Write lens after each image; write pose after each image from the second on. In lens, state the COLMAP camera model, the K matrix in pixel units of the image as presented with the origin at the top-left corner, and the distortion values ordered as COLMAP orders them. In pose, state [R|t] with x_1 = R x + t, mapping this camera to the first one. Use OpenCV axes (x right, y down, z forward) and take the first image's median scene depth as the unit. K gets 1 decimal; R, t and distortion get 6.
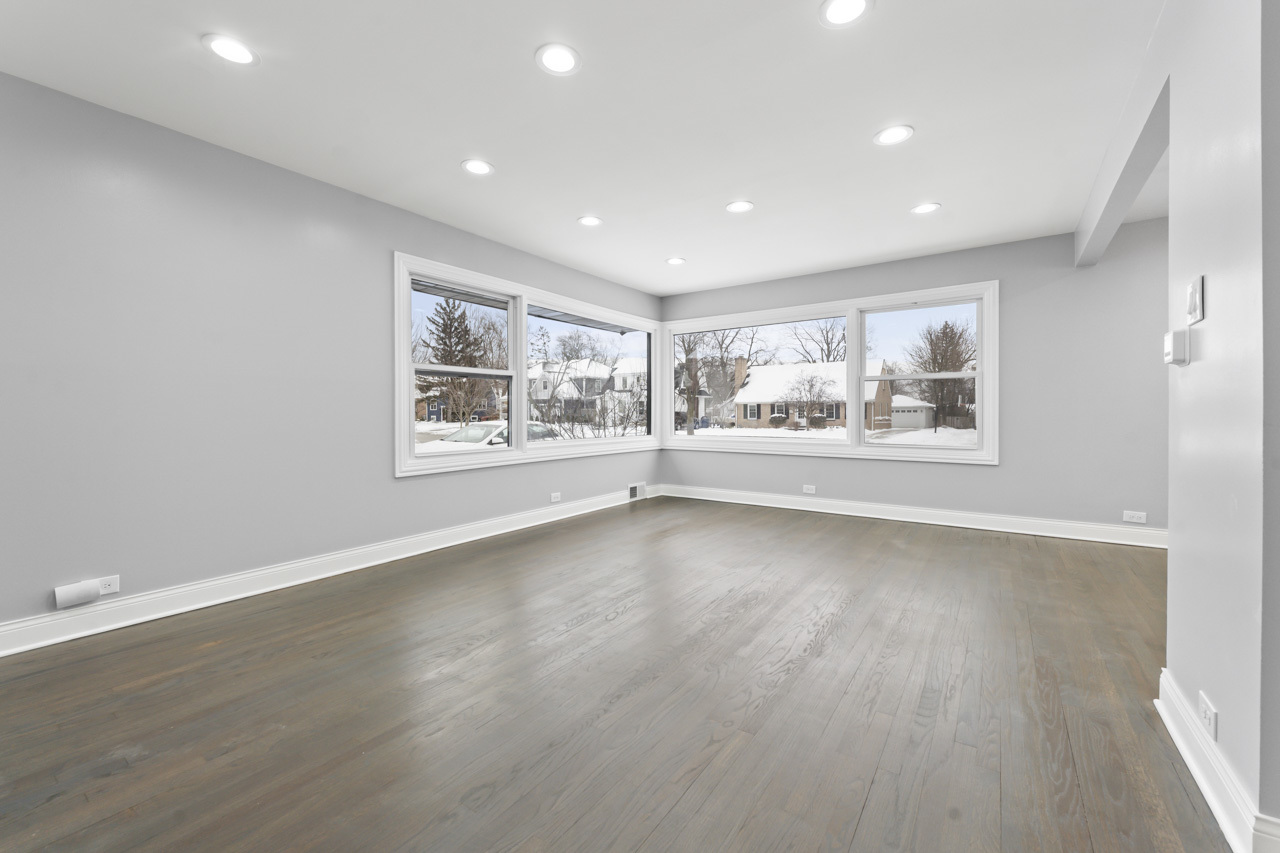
lens RADIAL K [[517.0, 0, 639.2], [0, 517.0, 418.8], [0, 0, 1]] dist [0.002003, -0.000024]
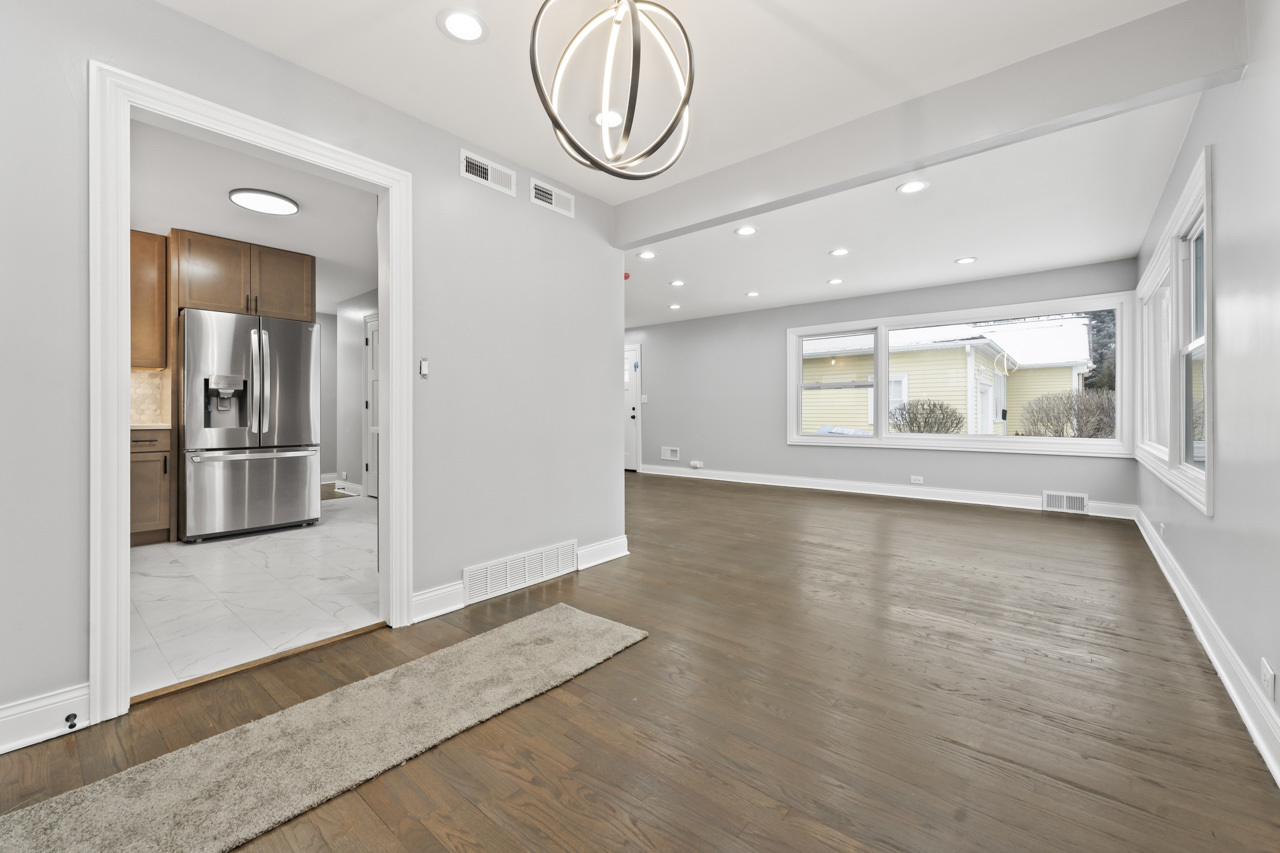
lens RADIAL K [[517.0, 0, 642.3], [0, 517.0, 415.8], [0, 0, 1]] dist [0.002003, -0.000024]
pose [[-0.085970, 0.010106, -0.996246, 0.449493], [-0.007434, 0.999914, 0.010785, -0.003737], [0.996270, 0.008334, -0.085888, 0.181464]]
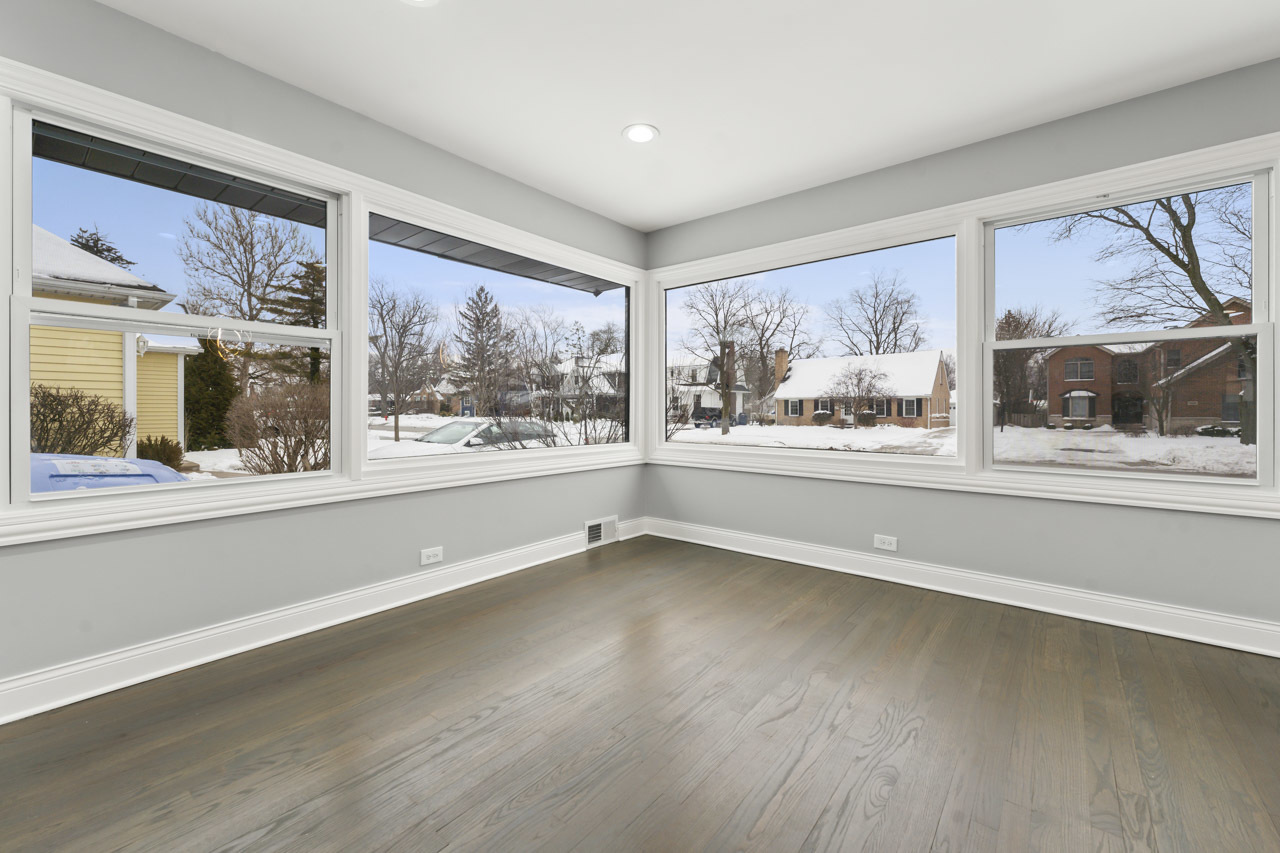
lens RADIAL K [[517.0, 0, 639.0], [0, 517.0, 413.4], [0, 0, 1]] dist [0.002003, -0.000024]
pose [[0.997041, 0.003333, -0.076799, 0.044174], [-0.003540, 0.999990, -0.002559, -0.001864], [0.076790, 0.002823, 0.997043, 0.179054]]
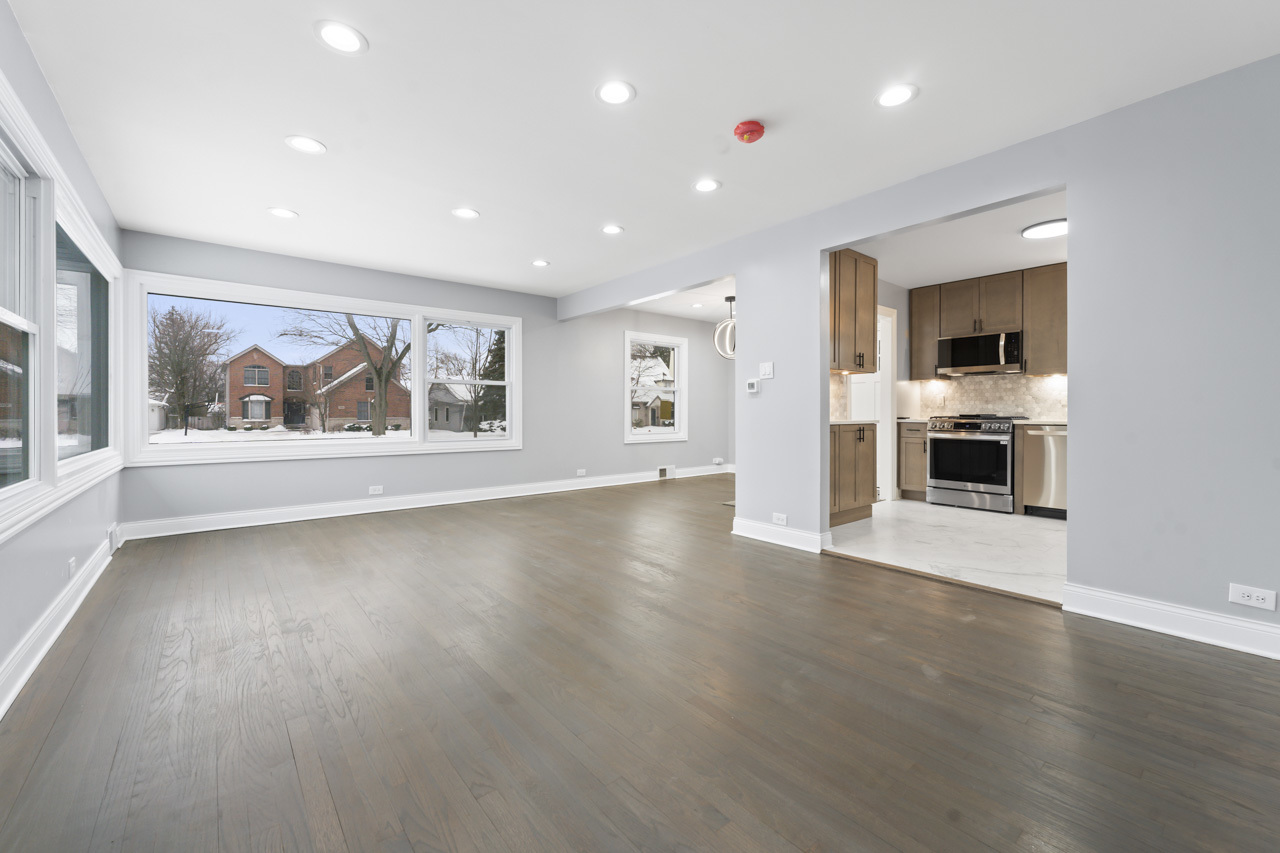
lens RADIAL K [[517.0, 0, 640.7], [0, 517.0, 423.2], [0, 0, 1]] dist [0.002003, -0.000024]
pose [[0.264604, -0.017535, 0.964198, -0.209999], [0.008775, 0.999837, 0.015775, -0.000391], [-0.964317, 0.004286, 0.264715, 0.114450]]
